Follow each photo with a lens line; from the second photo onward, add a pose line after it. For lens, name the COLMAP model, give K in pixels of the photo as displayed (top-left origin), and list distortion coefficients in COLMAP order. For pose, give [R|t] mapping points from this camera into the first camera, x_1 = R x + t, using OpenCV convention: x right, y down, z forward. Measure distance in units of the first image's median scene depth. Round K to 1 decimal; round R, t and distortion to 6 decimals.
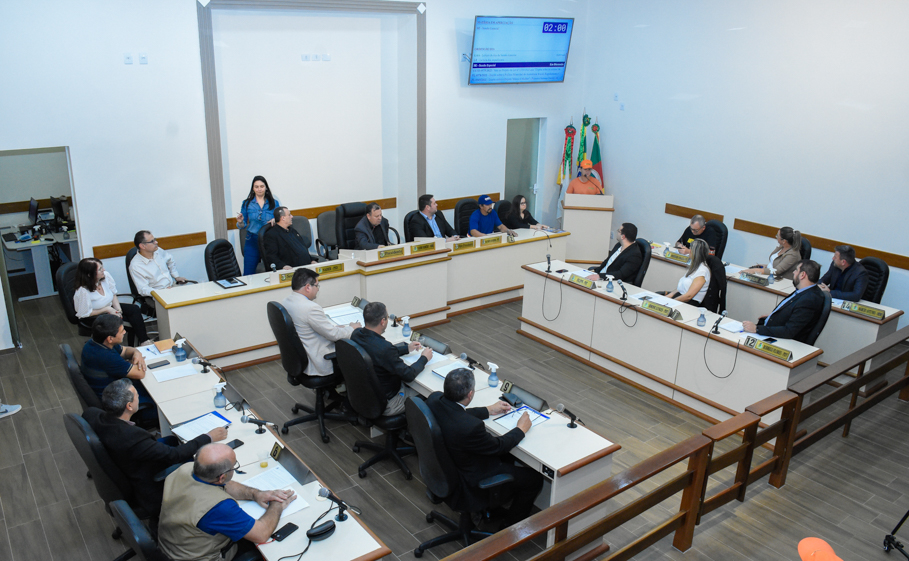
lens RADIAL K [[716.5, 0, 454.0], [0, 716.5, 296.7], [0, 0, 1]] dist [-0.140985, 0.091914]
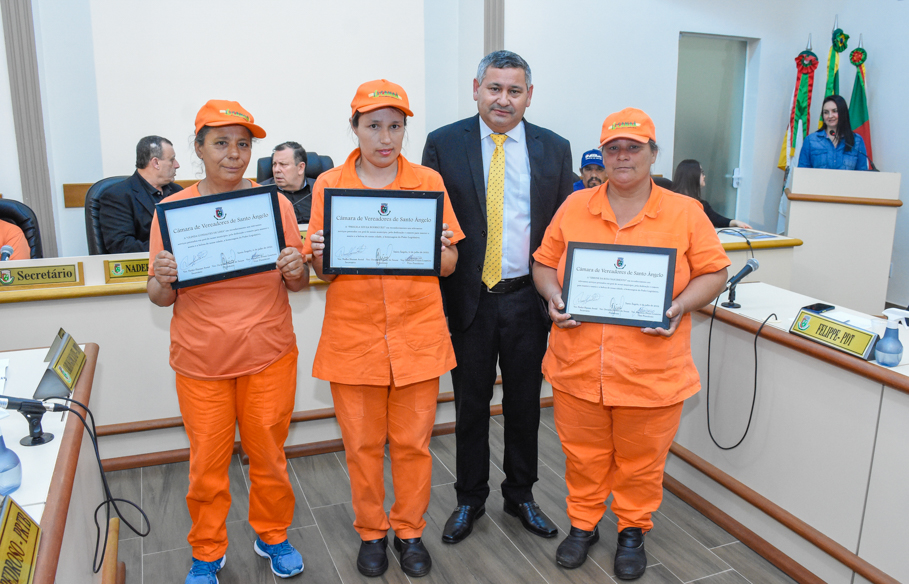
lens RADIAL K [[784.5, 0, 494.7], [0, 784.5, 291.2], [0, 0, 1]] dist [-0.151896, 0.121738]
pose [[0.973739, 0.042659, -0.223635, 0.106248], [-0.066697, 0.992642, -0.101058, 0.002966], [0.217678, 0.113319, 0.969420, 0.622740]]
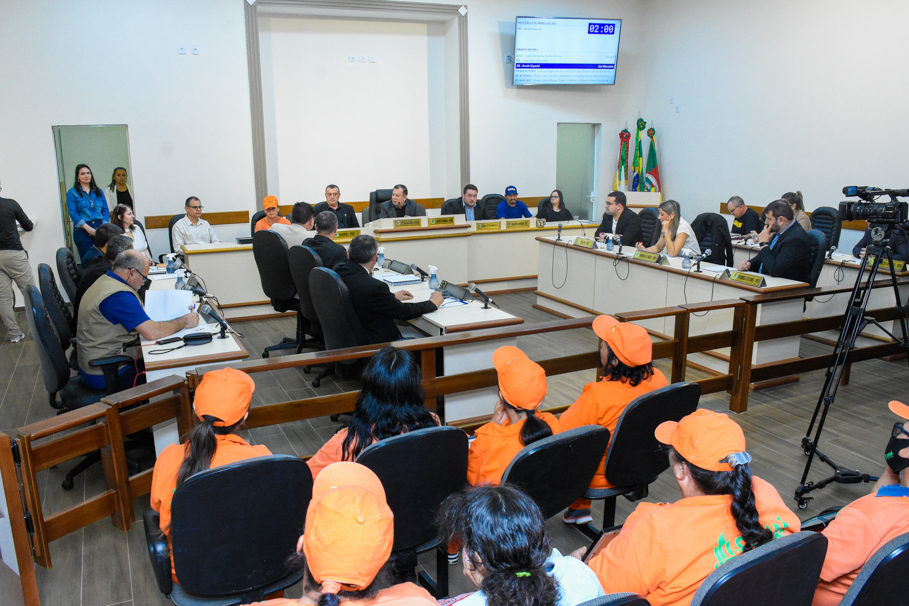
lens RADIAL K [[740.1, 0, 456.7], [0, 740.1, 325.7], [0, 0, 1]] dist [-0.109601, 0.005930]
pose [[0.980545, 0.021326, -0.195131, 0.198361], [-0.038217, 0.995799, -0.083211, 0.177140], [0.192537, 0.089049, 0.977241, -0.024163]]
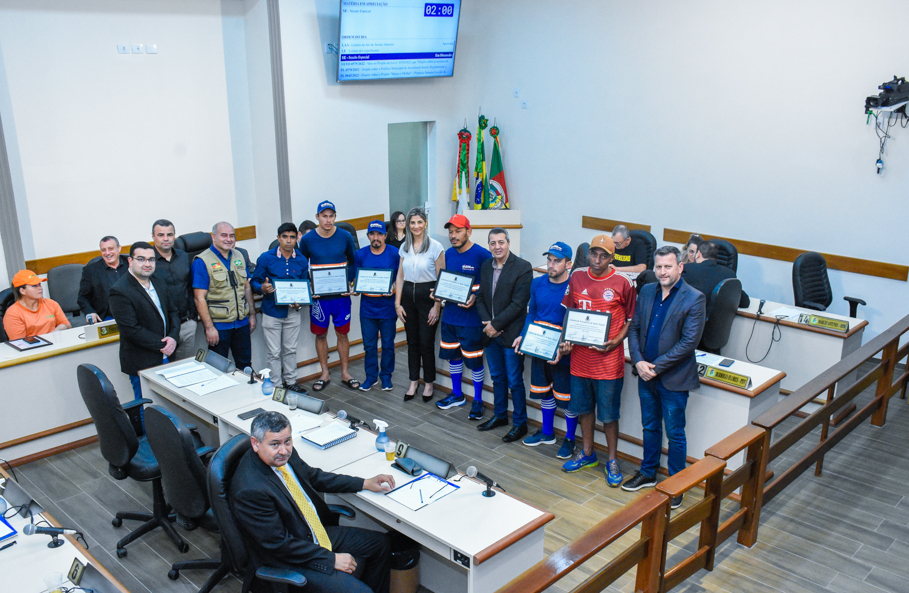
lens RADIAL K [[828.2, 0, 479.4], [0, 828.2, 312.4], [0, 0, 1]] dist [-0.057147, 0.007534]
pose [[0.984538, -0.062786, 0.163535, 0.013295], [0.068965, 0.997094, -0.032378, 0.008756], [-0.161027, 0.043156, 0.986006, 0.067124]]
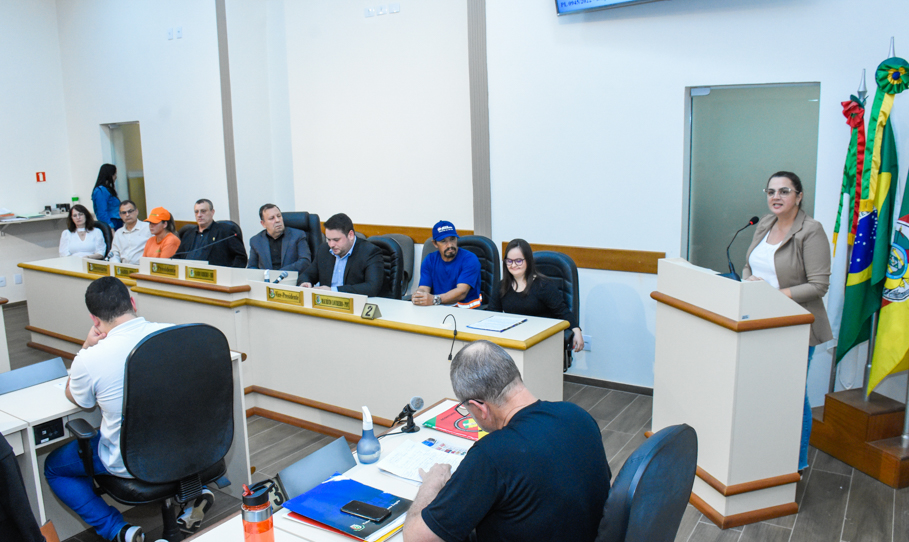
lens RADIAL K [[713.3, 0, 454.5], [0, 713.3, 271.0], [0, 0, 1]] dist [-0.148267, 0.107936]
pose [[0.350509, 0.139014, -0.926185, 0.605530], [-0.281091, 0.958946, 0.037554, -0.161440], [0.893382, 0.247179, 0.375195, 1.016969]]
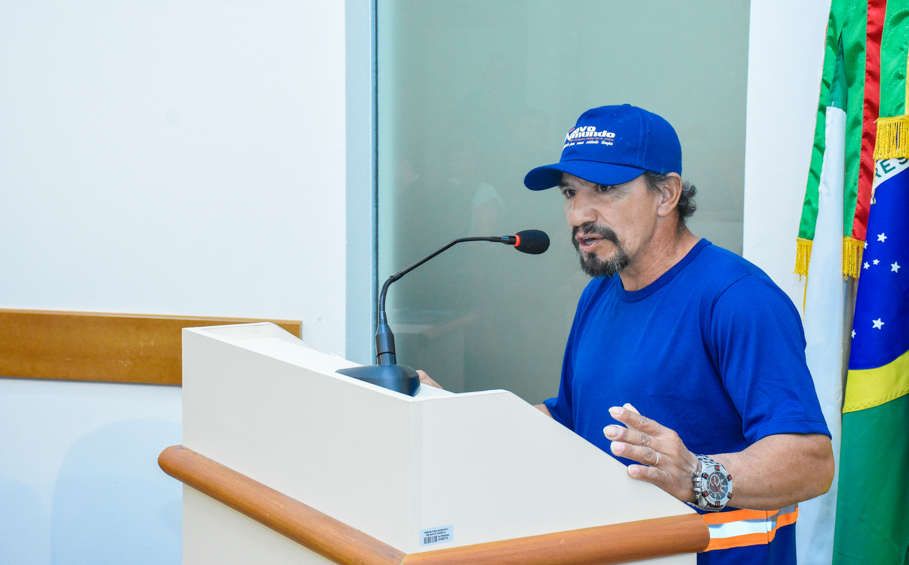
lens RADIAL K [[1834.3, 0, 431.9], [0, 1834.3, 282.6], [0, 0, 1]] dist [0.407361, 0.013944]
pose [[0.593504, 0.070826, -0.801708, 0.514703], [-0.256017, 0.960993, -0.104631, -0.174280], [0.763025, 0.267350, 0.588486, 1.146595]]
